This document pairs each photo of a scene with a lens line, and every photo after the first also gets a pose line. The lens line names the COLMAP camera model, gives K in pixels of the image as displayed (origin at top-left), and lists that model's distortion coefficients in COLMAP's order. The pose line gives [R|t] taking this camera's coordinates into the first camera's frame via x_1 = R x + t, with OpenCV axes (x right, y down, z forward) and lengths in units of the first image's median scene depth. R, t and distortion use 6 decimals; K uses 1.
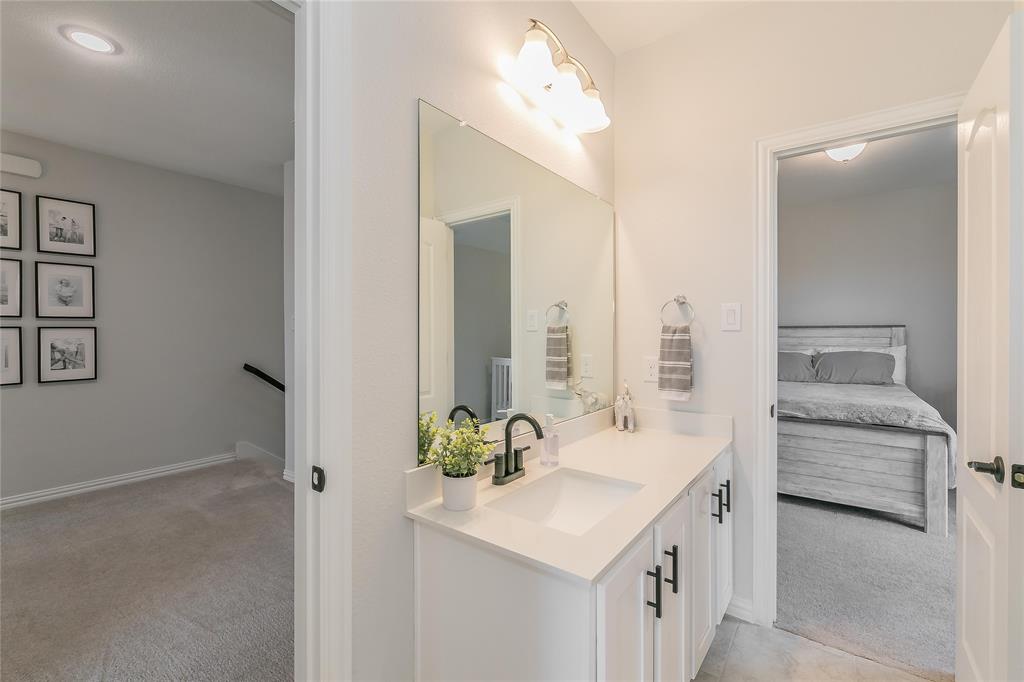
lens RADIAL K [[443.8, 0, 514.6], [0, 443.8, 336.4], [0, 0, 1]] dist [0.001804, -0.000724]
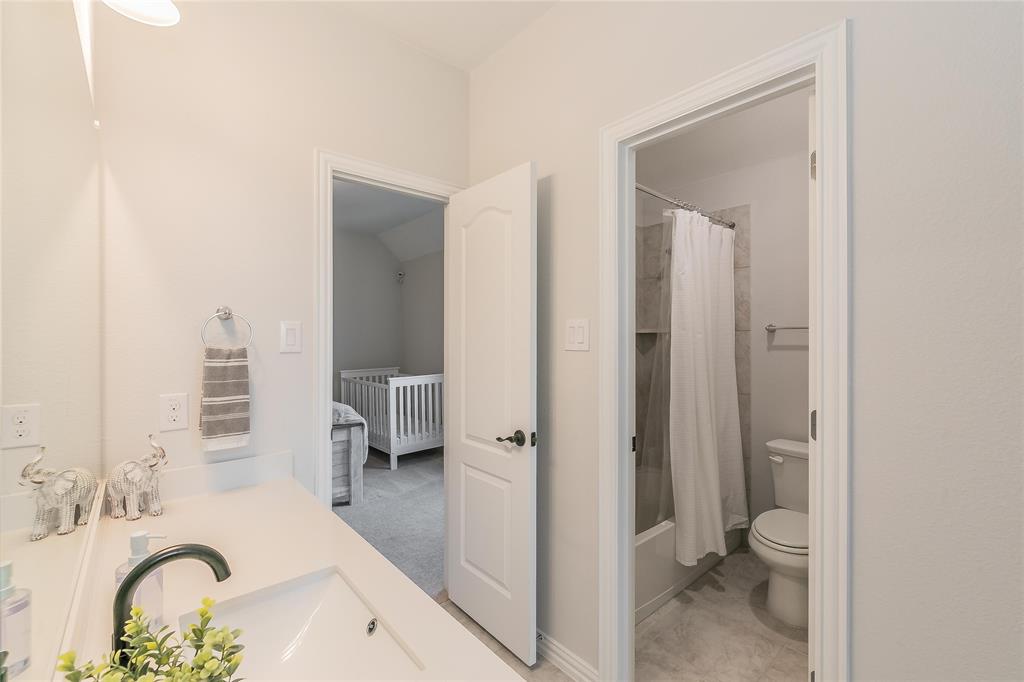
lens RADIAL K [[443.8, 0, 515.8], [0, 443.8, 340.8], [0, 0, 1]] dist [0.001804, -0.000724]
pose [[0.208741, -0.009590, 0.977924, -0.246333], [0.009666, 0.999923, 0.007742, -0.034747], [-0.977923, 0.007836, 0.208818, 0.341774]]
